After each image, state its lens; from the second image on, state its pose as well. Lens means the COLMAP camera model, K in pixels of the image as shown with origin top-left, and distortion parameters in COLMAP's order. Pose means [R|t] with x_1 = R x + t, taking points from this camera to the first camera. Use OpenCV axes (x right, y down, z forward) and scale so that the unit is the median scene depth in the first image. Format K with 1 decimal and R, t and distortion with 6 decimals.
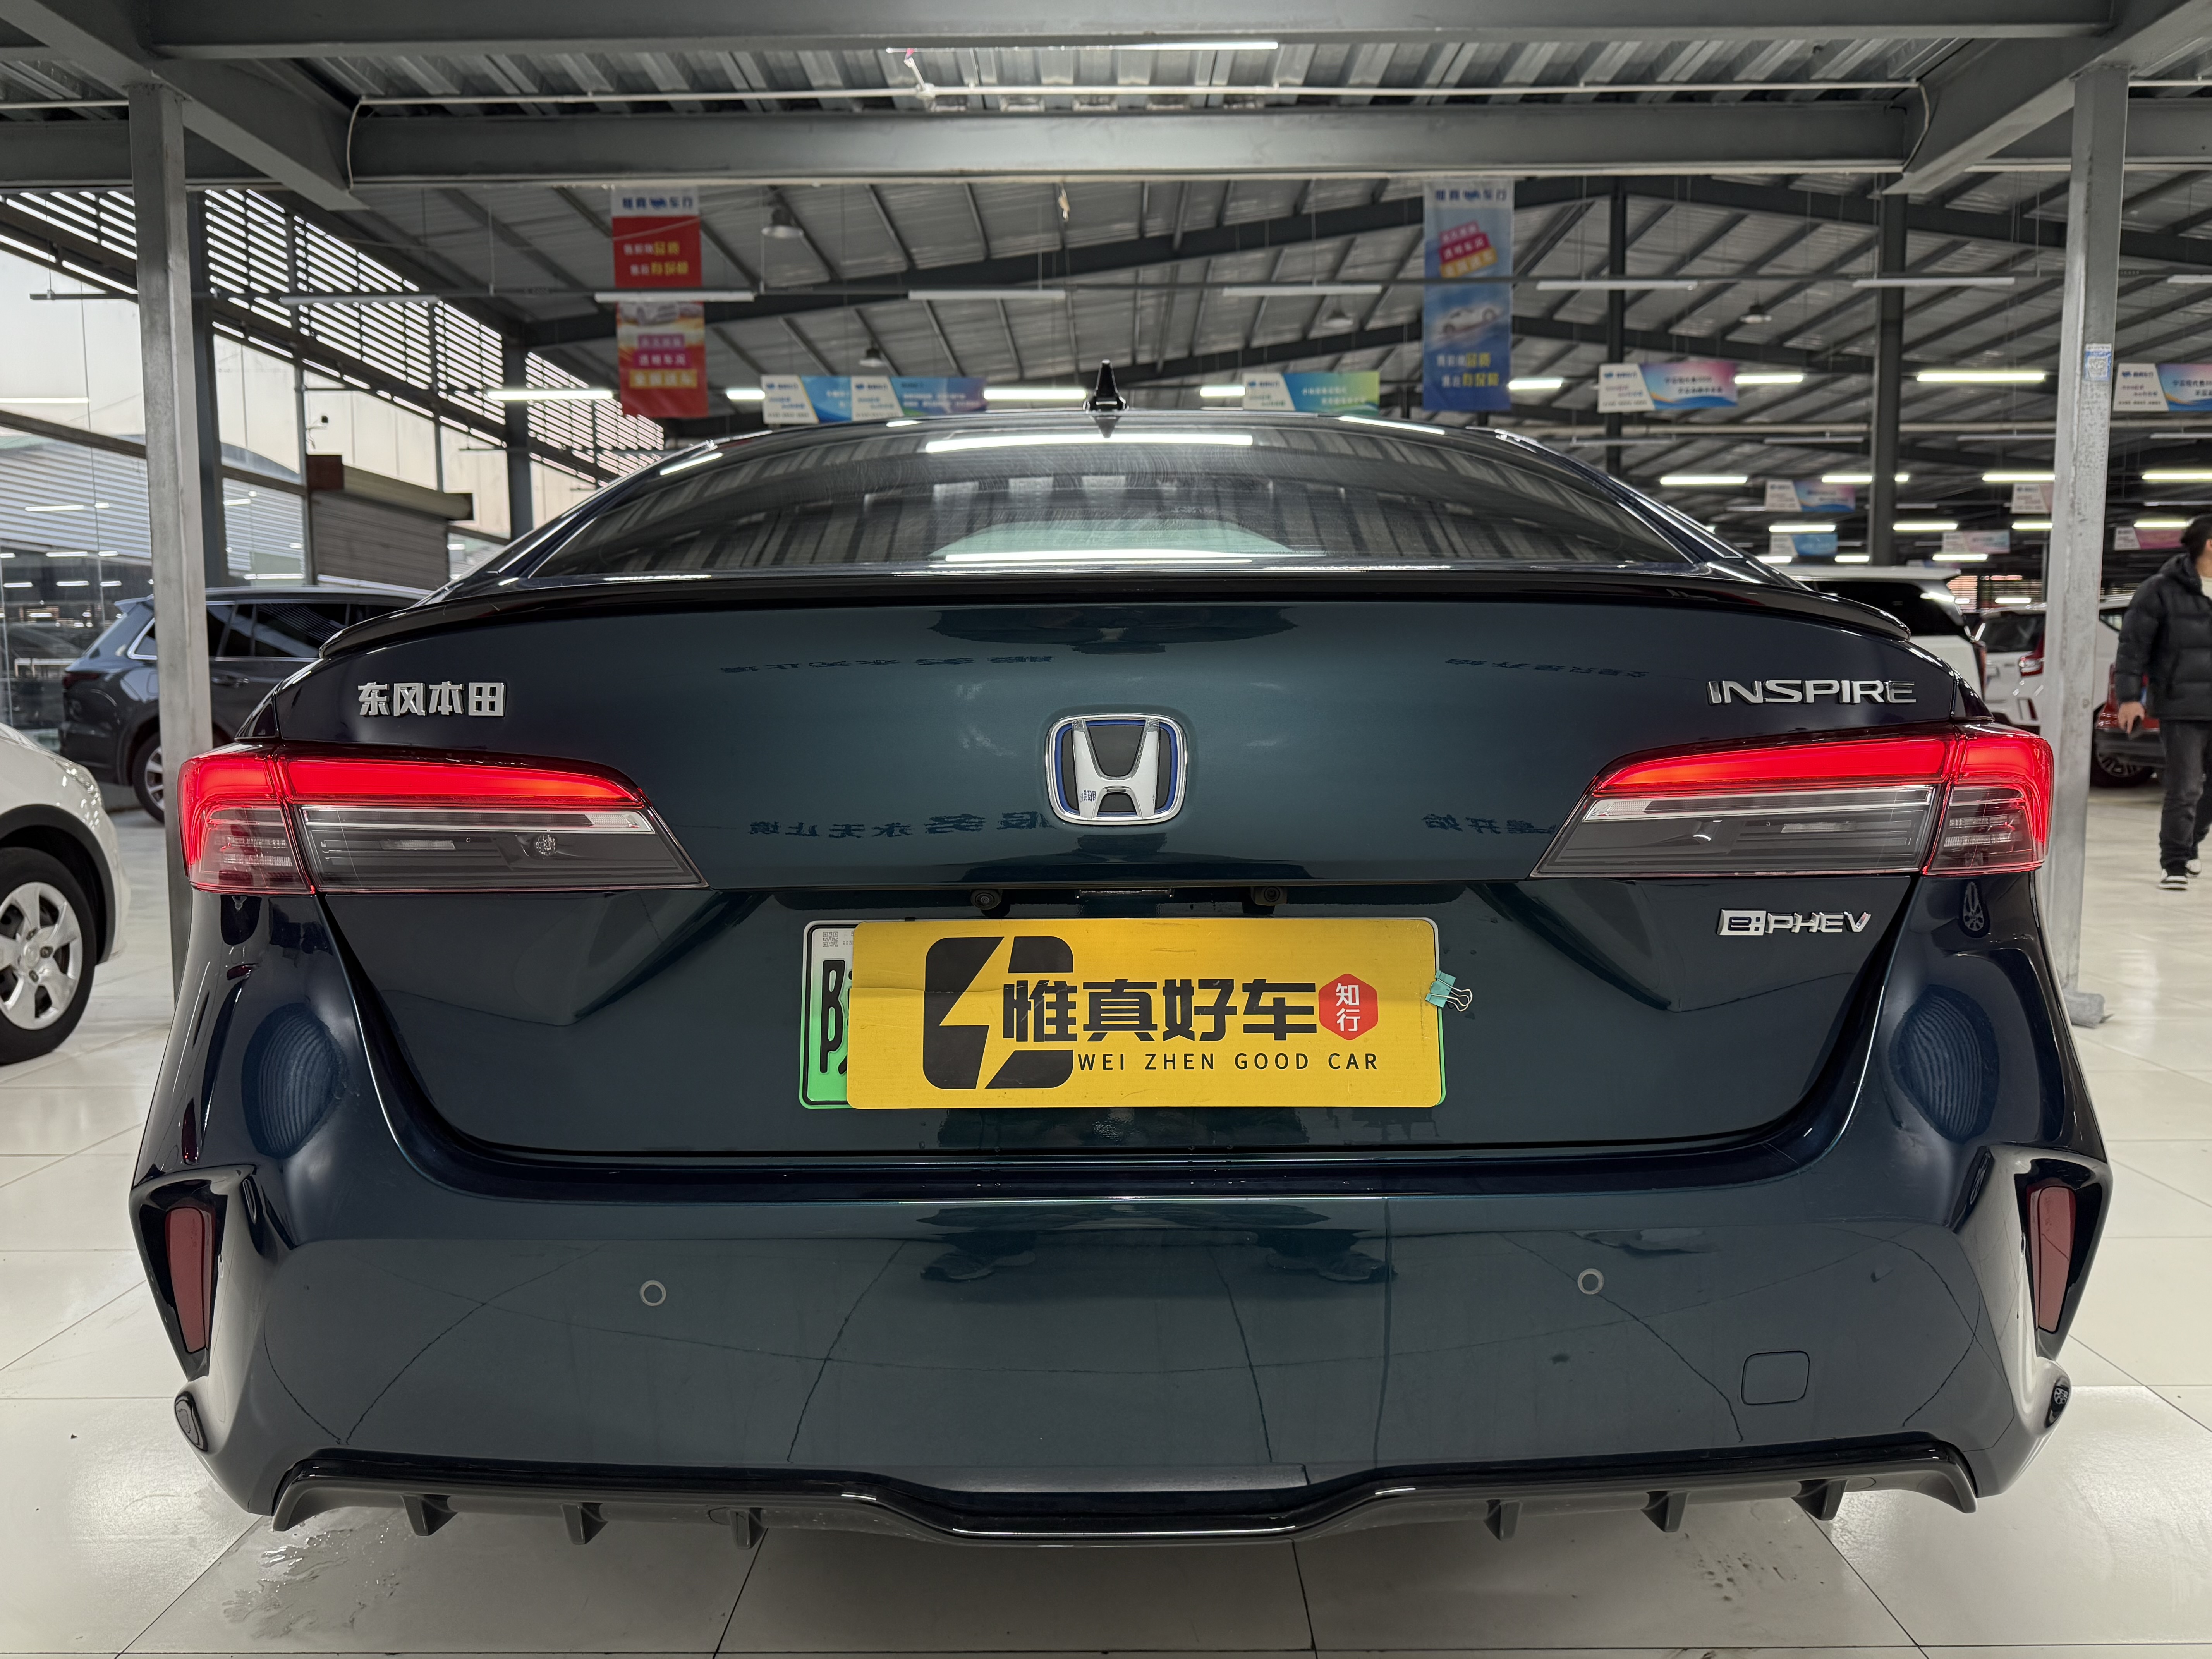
lens RADIAL K [[1666.3, 0, 1106.0], [0, 1666.3, 829.5], [0, 0, 1]] dist [0.001894, -0.001570]
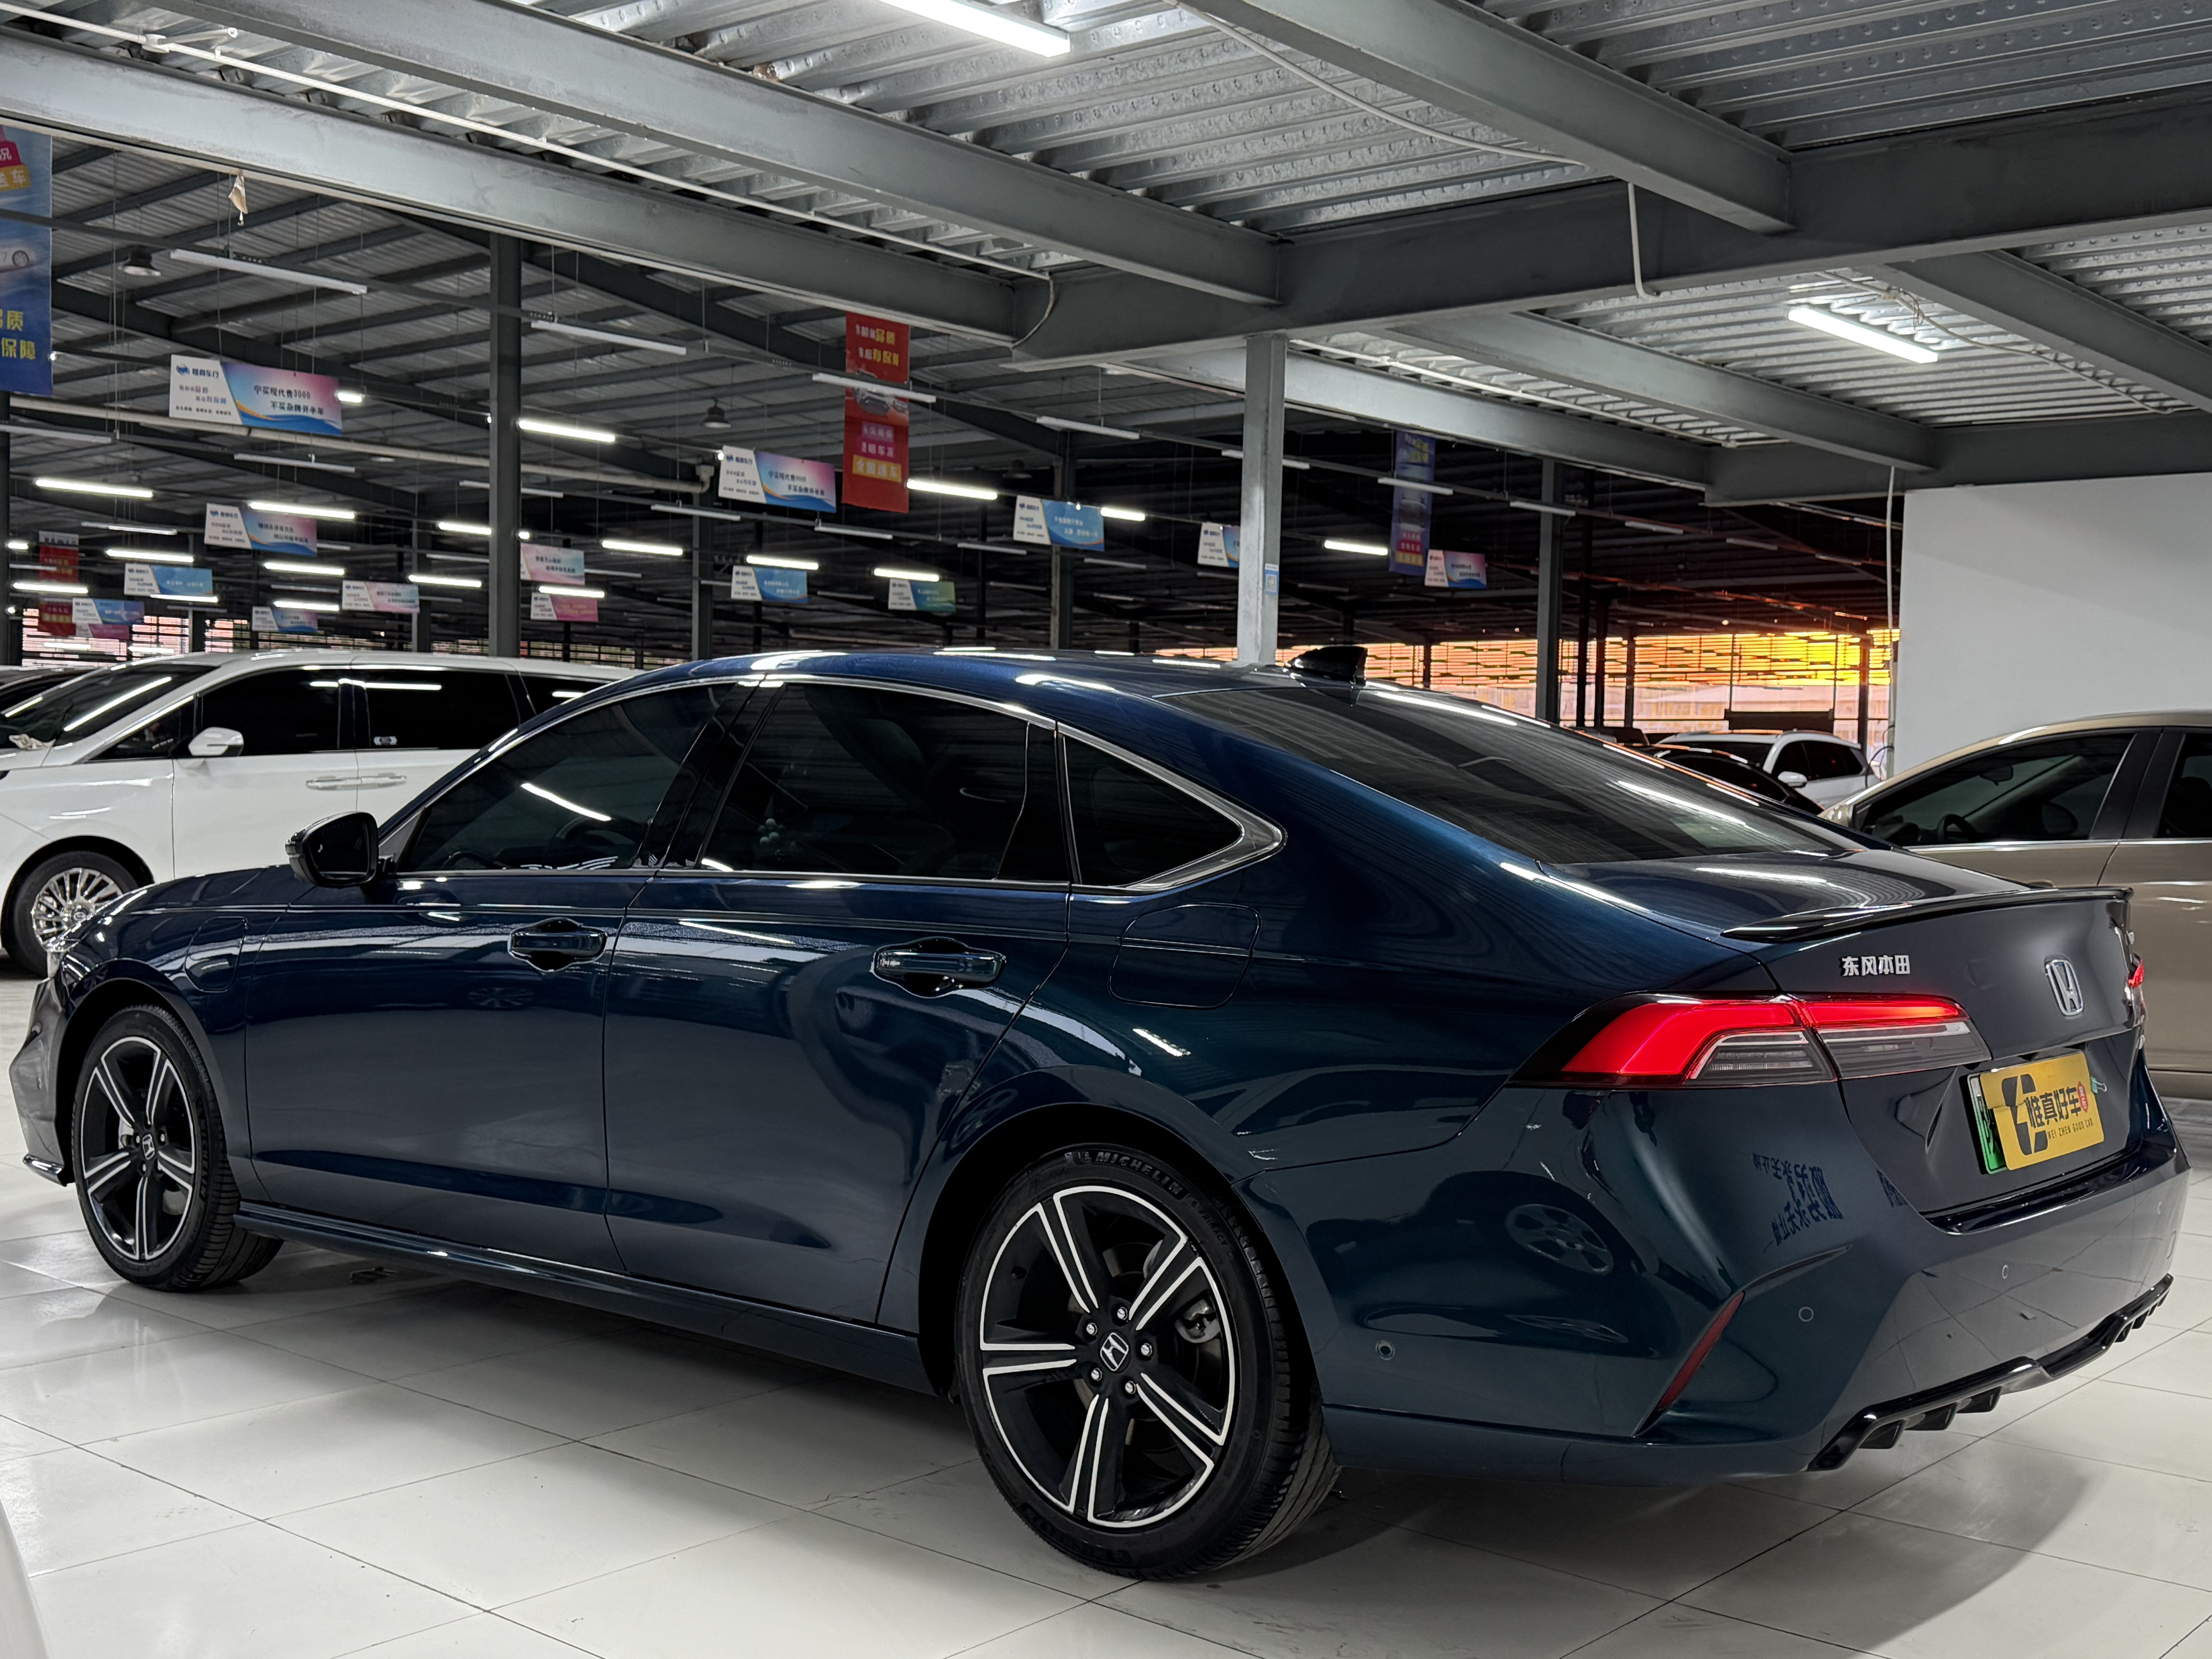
lens RADIAL K [[2415.6, 0, 1106.0], [0, 2415.6, 829.5], [0, 0, 1]] dist [0.024015, -0.004051]
pose [[0.648381, 0.006131, 0.761291, -0.256452], [0.033822, 0.998748, -0.036849, -0.013743], [-0.760564, 0.049641, 0.647362, -0.004741]]
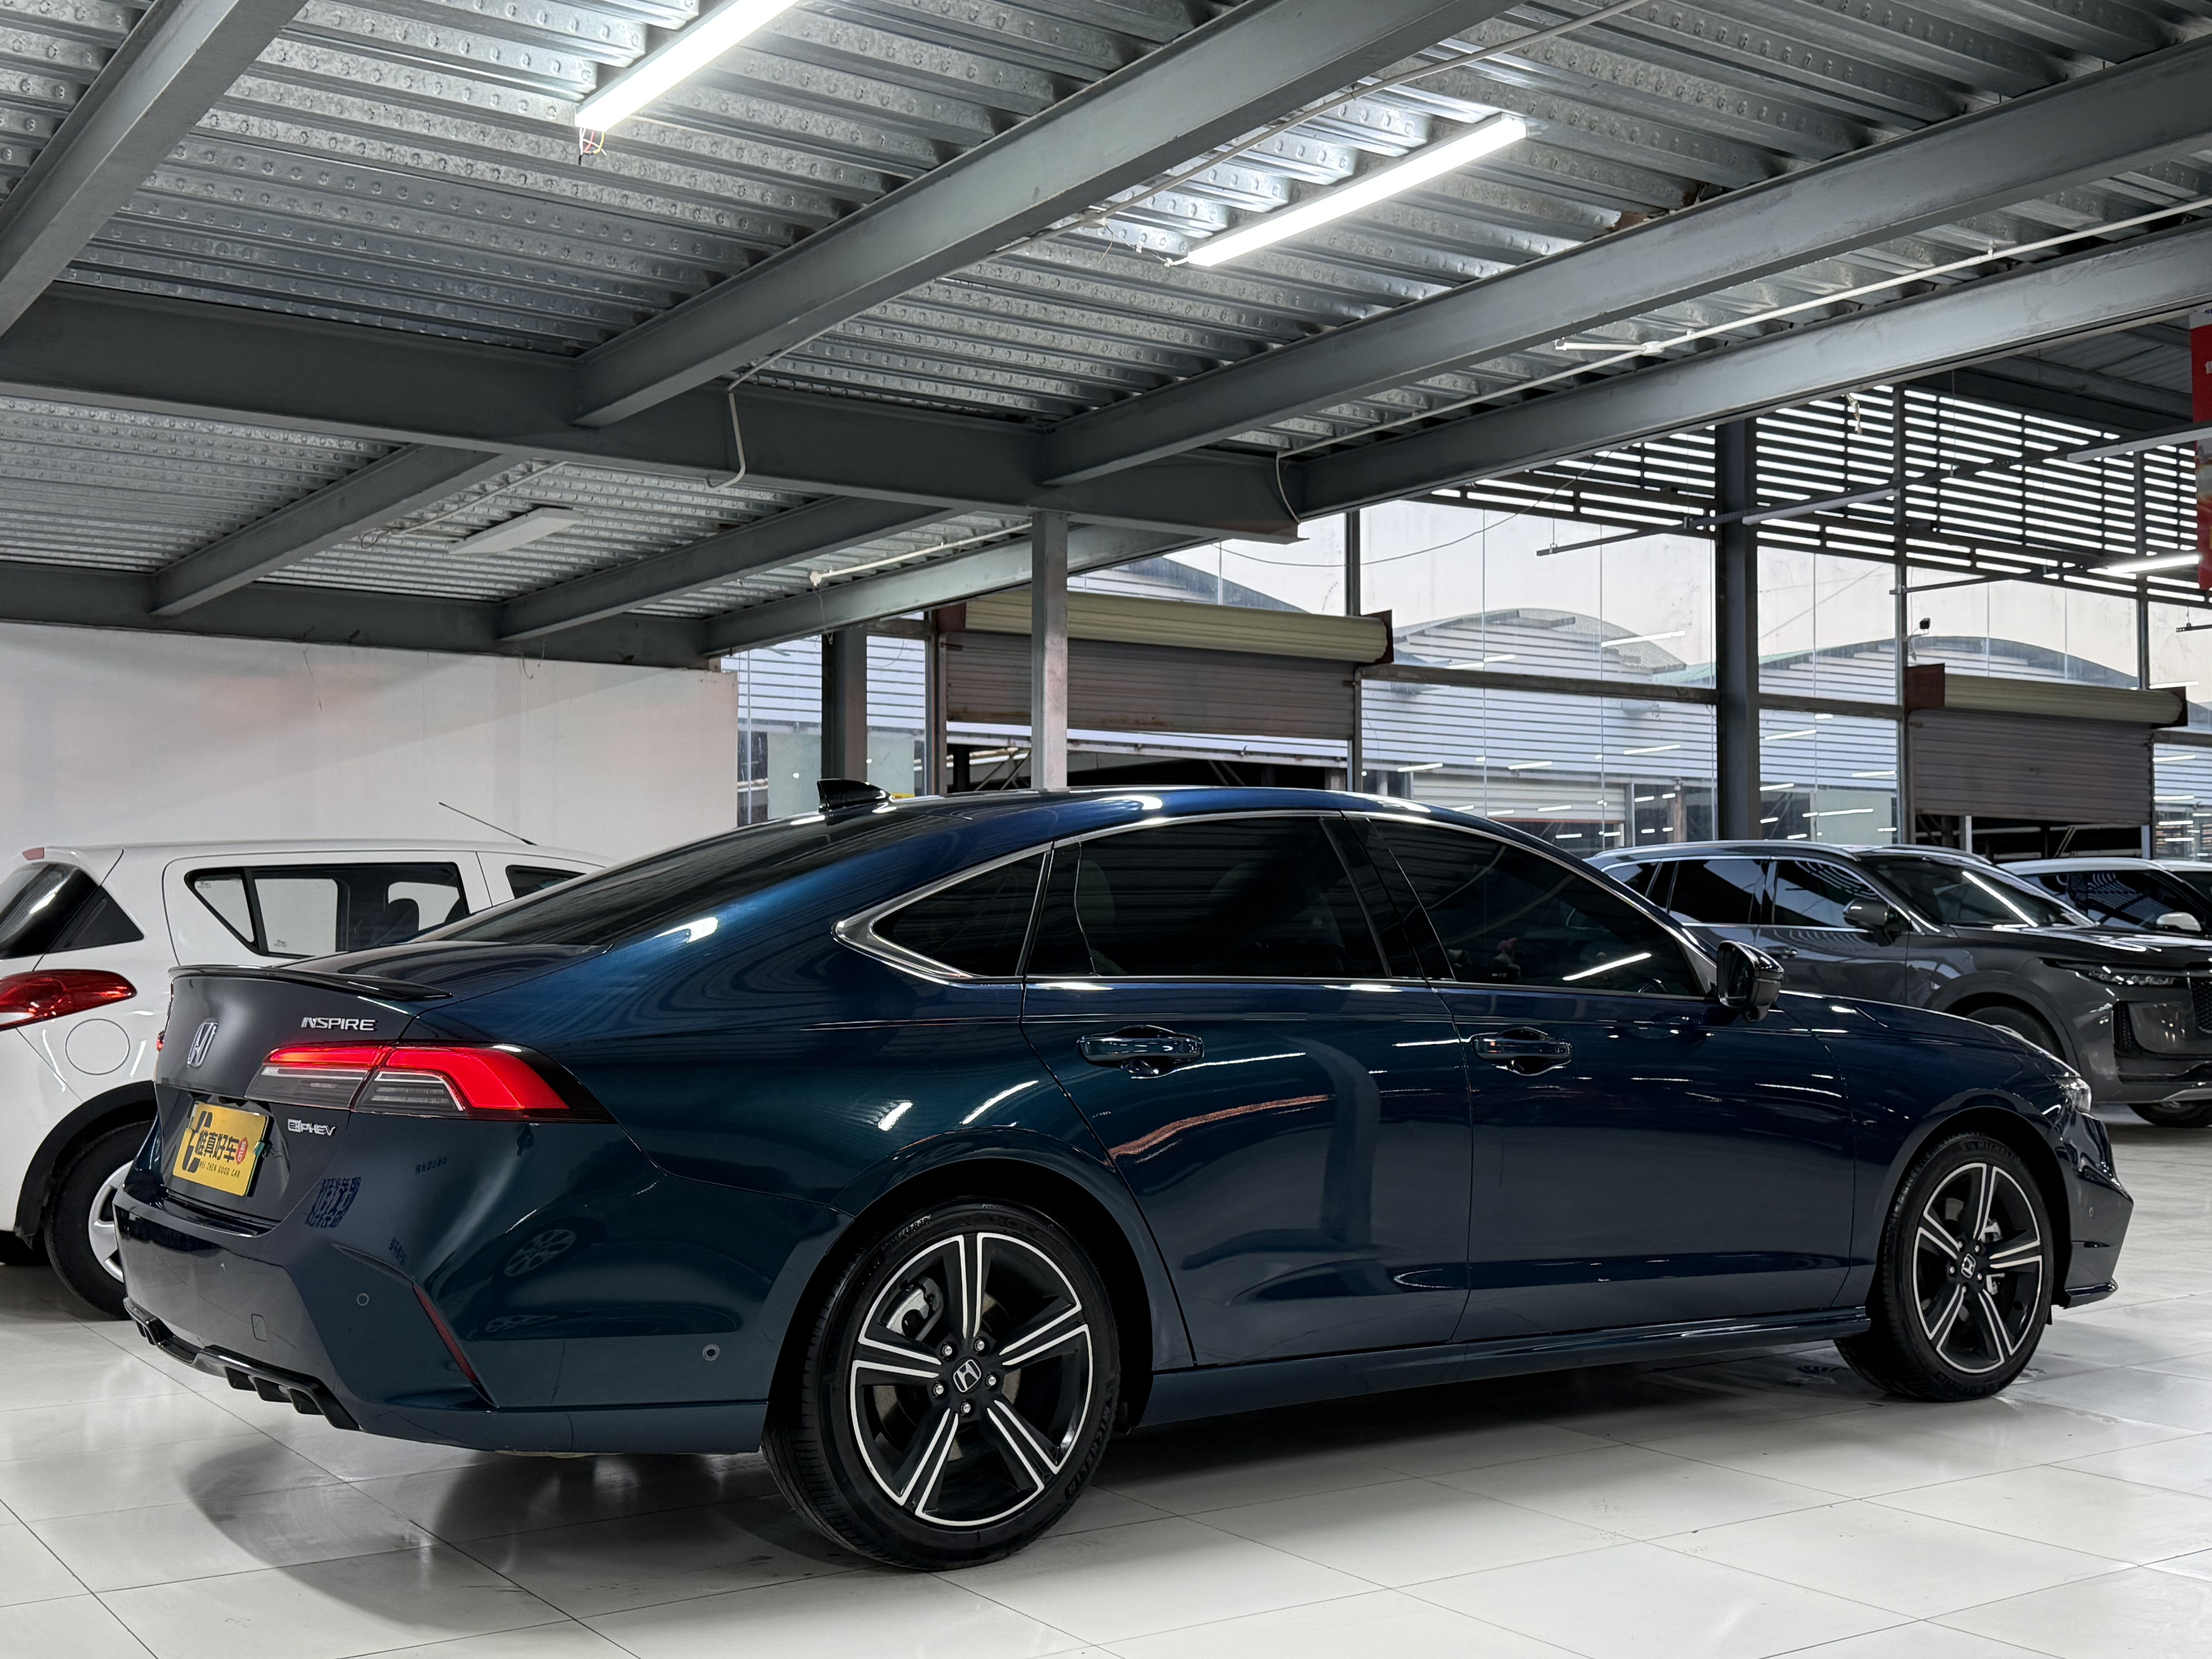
lens RADIAL K [[2415.6, 0, 1106.0], [0, 2415.6, 829.5], [0, 0, 1]] dist [0.024015, -0.004051]
pose [[0.567985, -0.031790, -0.822425, 0.376109], [-0.069016, 0.993895, -0.086081, -0.021939], [0.820140, 0.105653, 0.562324, 0.019714]]
